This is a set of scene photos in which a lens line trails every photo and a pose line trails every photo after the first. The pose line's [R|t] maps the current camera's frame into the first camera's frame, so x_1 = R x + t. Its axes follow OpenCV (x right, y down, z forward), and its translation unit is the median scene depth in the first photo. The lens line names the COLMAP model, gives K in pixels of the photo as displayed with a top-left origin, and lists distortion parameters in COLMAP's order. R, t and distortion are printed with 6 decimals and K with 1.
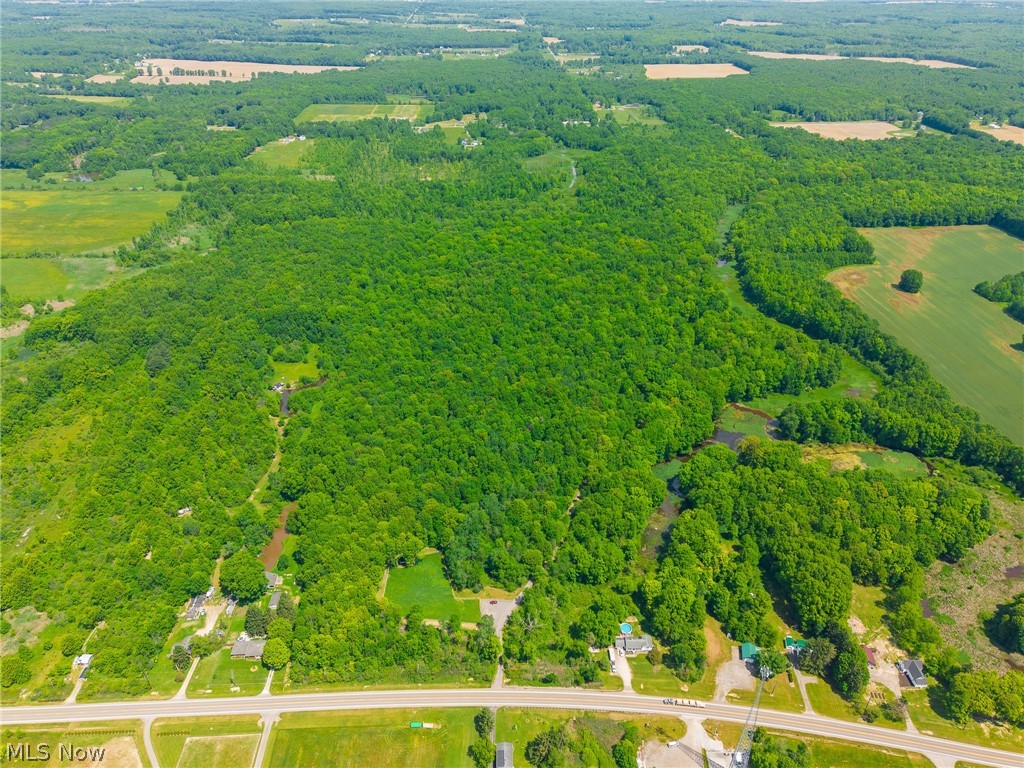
lens RADIAL K [[712.5, 0, 513.1], [0, 712.5, 383.9], [0, 0, 1]] dist [0.029241, -0.000954]
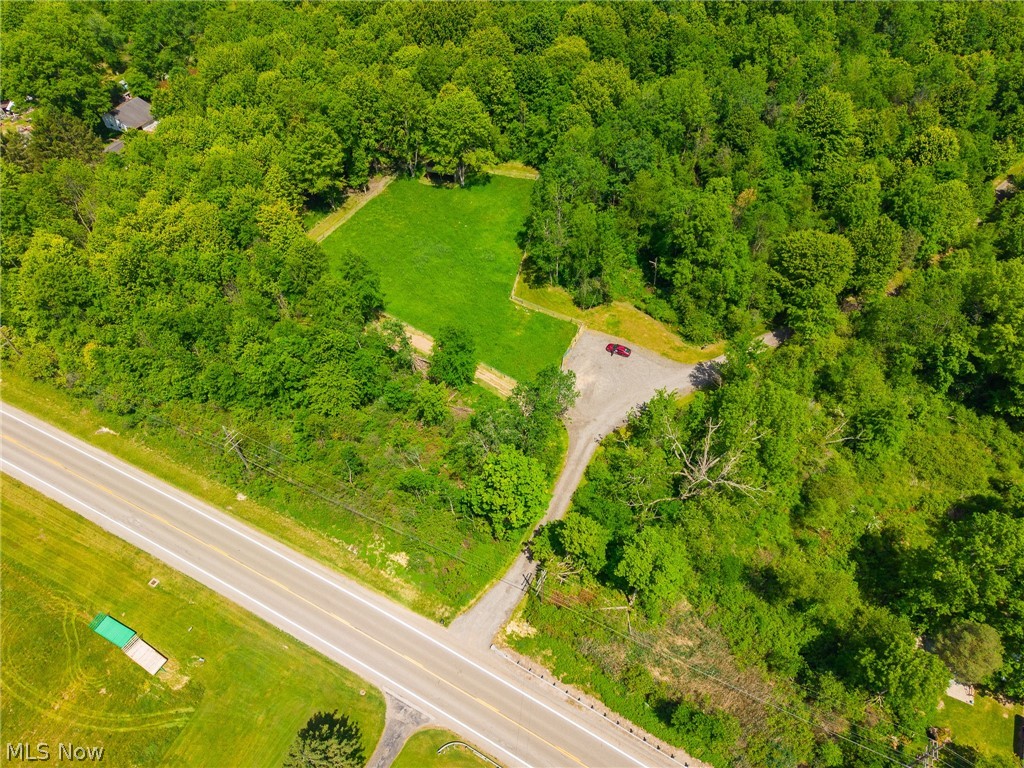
lens RADIAL K [[712.5, 0, 511.3], [0, 712.5, 382.9], [0, 0, 1]] dist [0.029241, -0.000954]
pose [[0.876251, 0.353502, -0.327445, 0.034555], [-0.249961, 0.914440, 0.318305, 0.239011], [0.411950, -0.197067, 0.889641, 0.728609]]
